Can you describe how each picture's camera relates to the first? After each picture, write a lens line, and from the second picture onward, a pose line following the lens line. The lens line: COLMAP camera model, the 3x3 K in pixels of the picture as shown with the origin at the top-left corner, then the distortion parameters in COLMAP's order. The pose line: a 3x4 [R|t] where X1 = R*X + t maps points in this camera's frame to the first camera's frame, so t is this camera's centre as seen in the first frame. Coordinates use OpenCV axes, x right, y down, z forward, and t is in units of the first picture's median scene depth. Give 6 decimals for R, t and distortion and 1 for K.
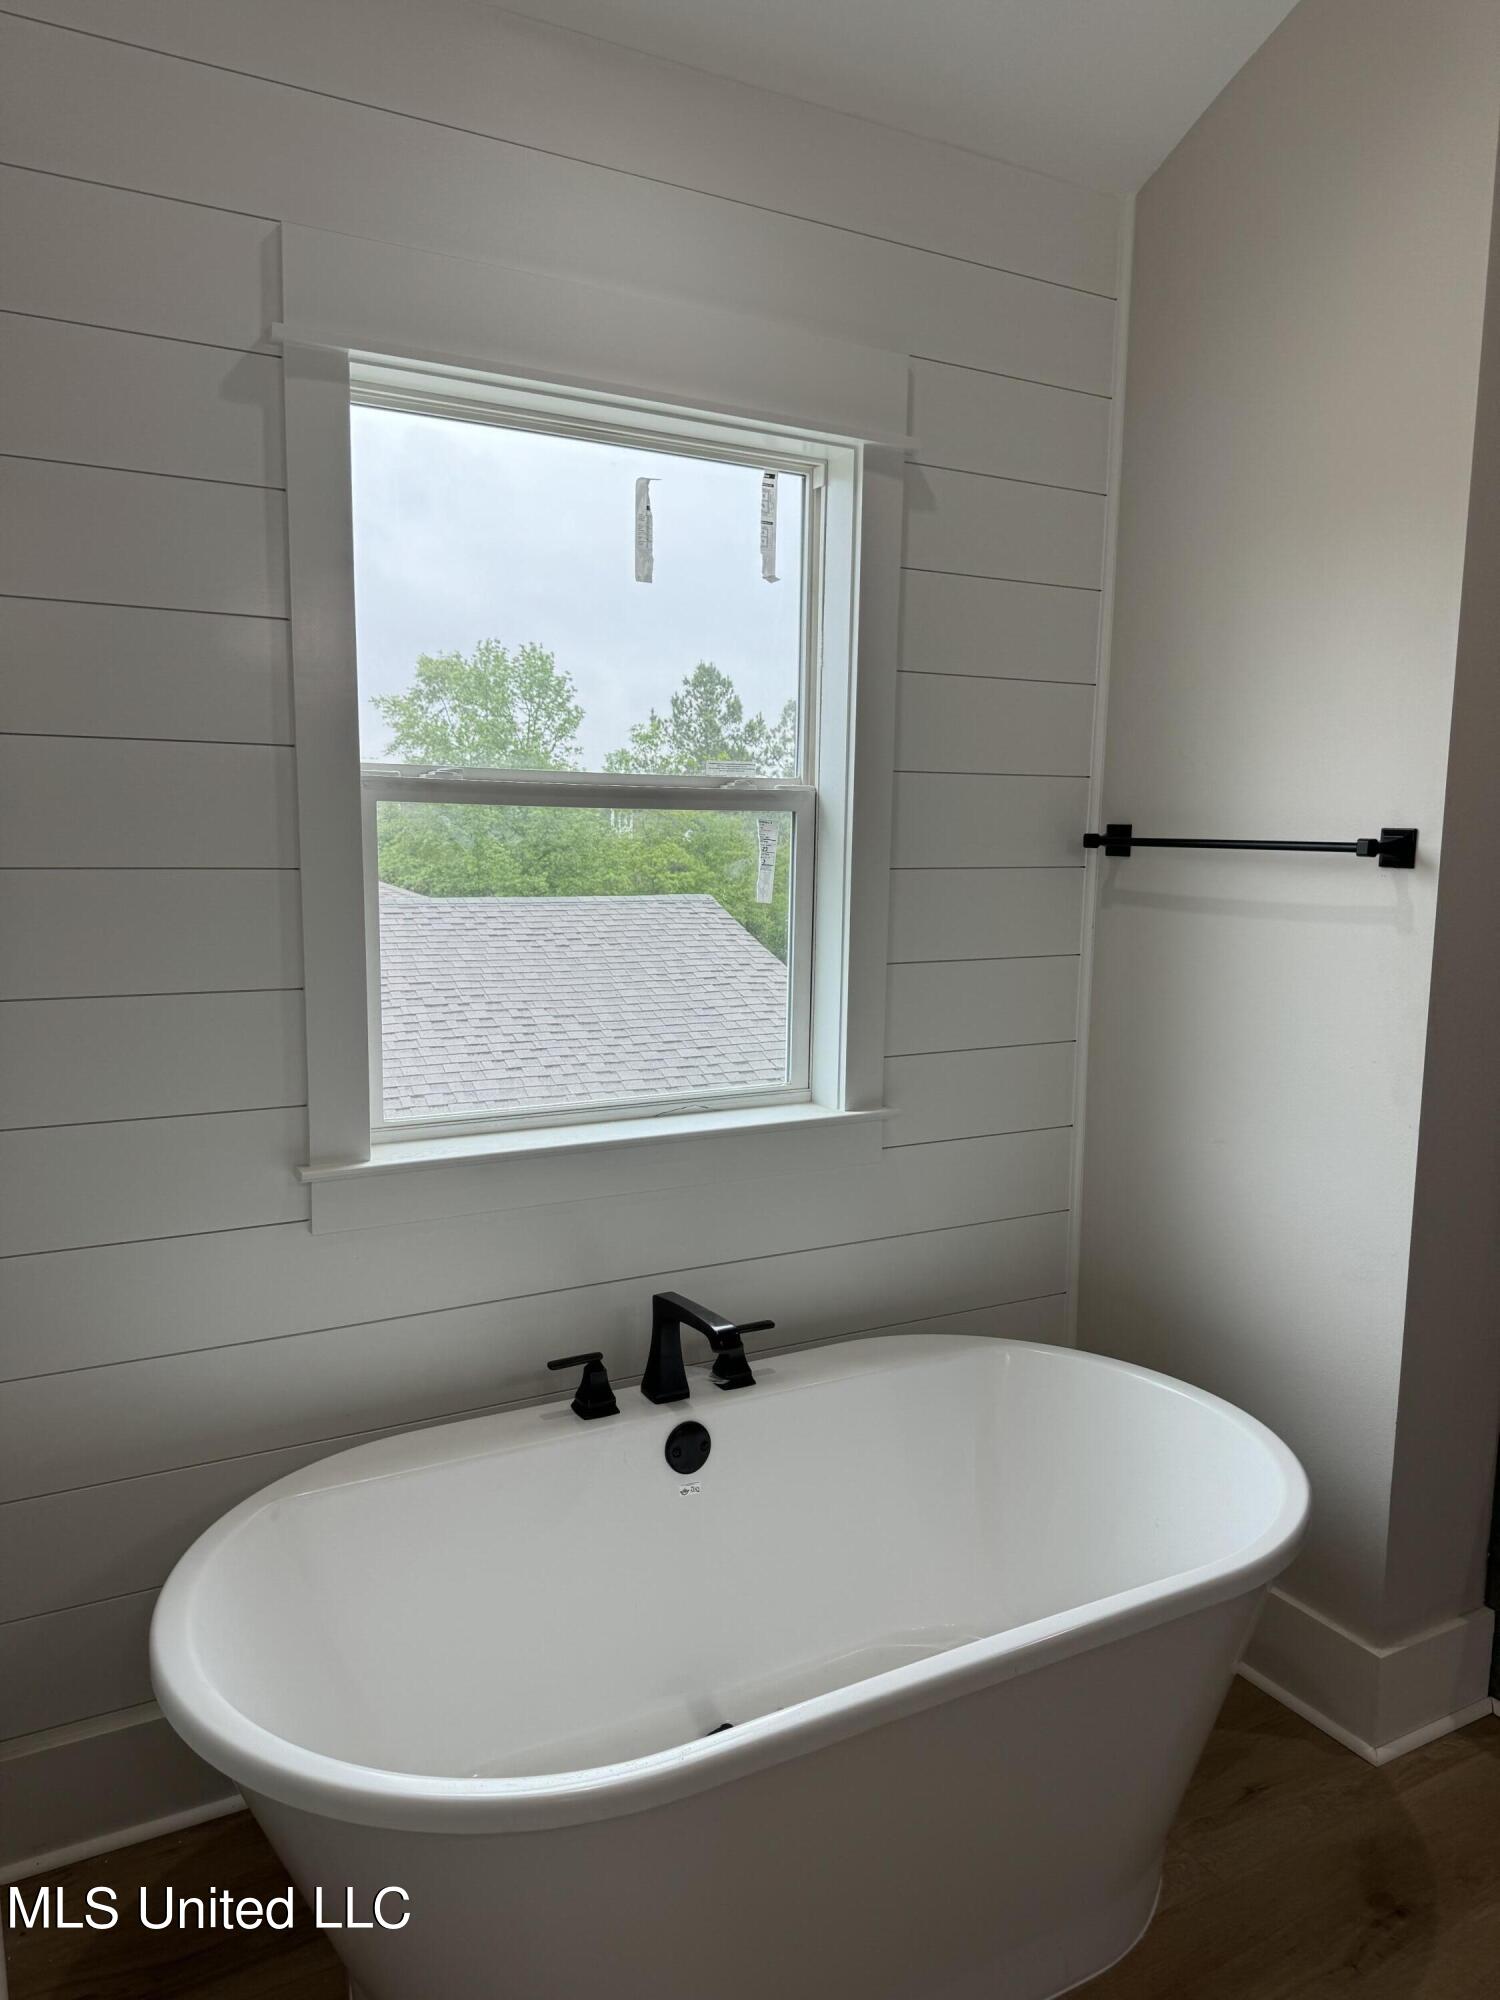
lens RADIAL K [[1393.5, 0, 744.5], [0, 1393.5, 1006.6], [0, 0, 1]] dist [0.132335, -0.186408]
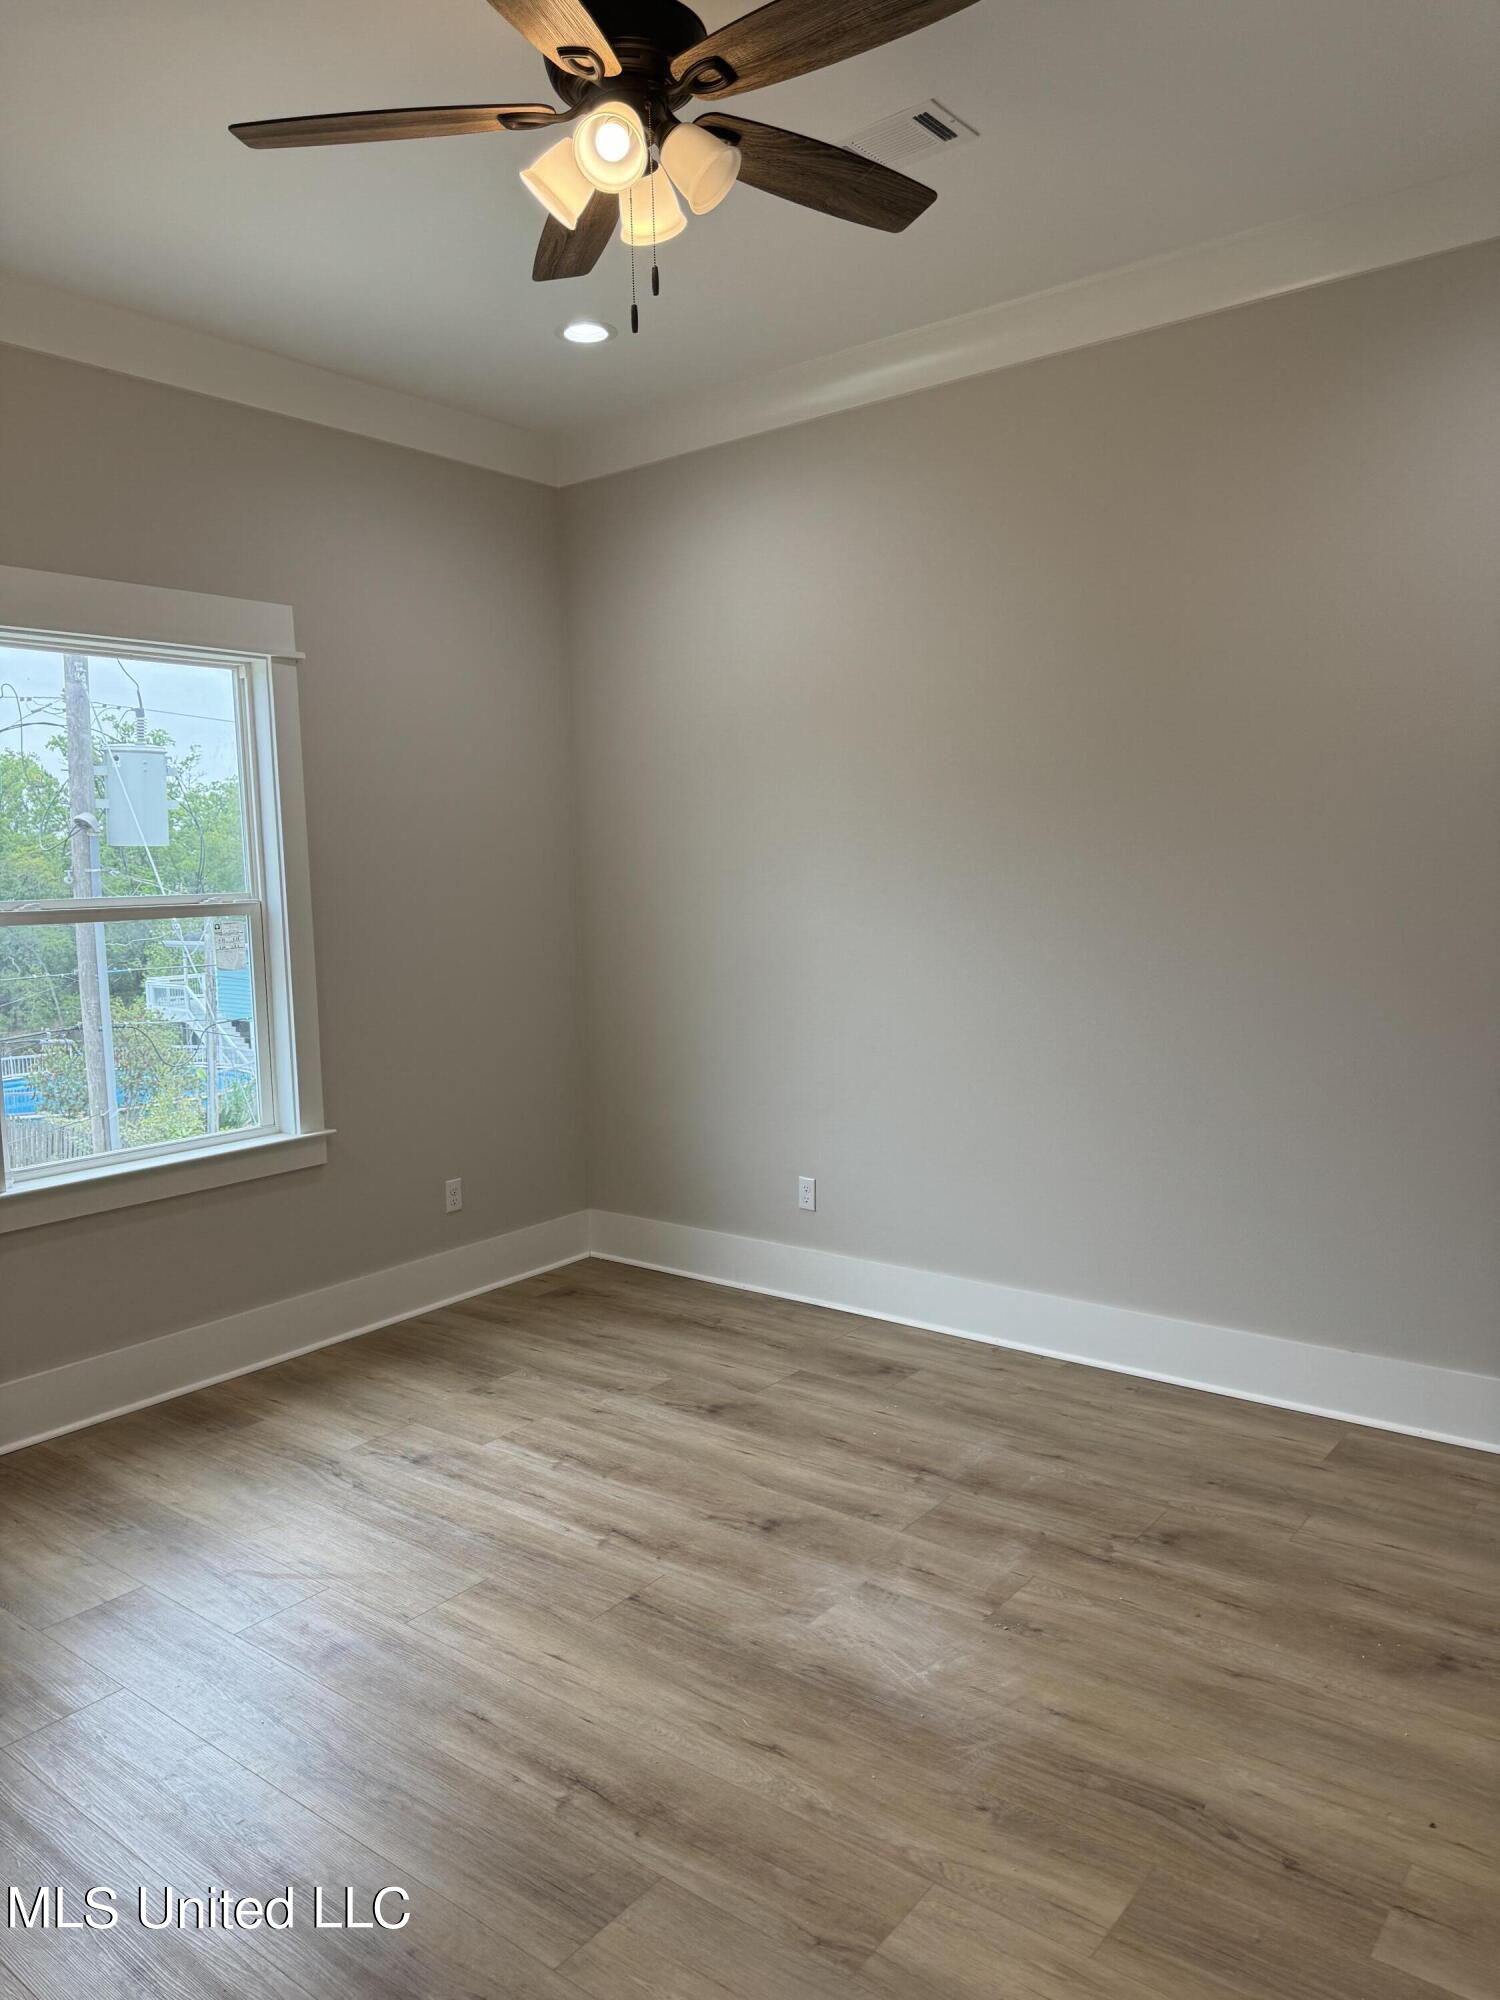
lens RADIAL K [[1393.5, 0, 744.5], [0, 1393.5, 1006.6], [0, 0, 1]] dist [0.132335, -0.186408]
pose [[0.927947, -0.068940, 0.366282, -0.032795], [0.069907, 0.997497, 0.010640, -0.050097], [-0.366098, 0.015732, 0.930443, -0.653973]]
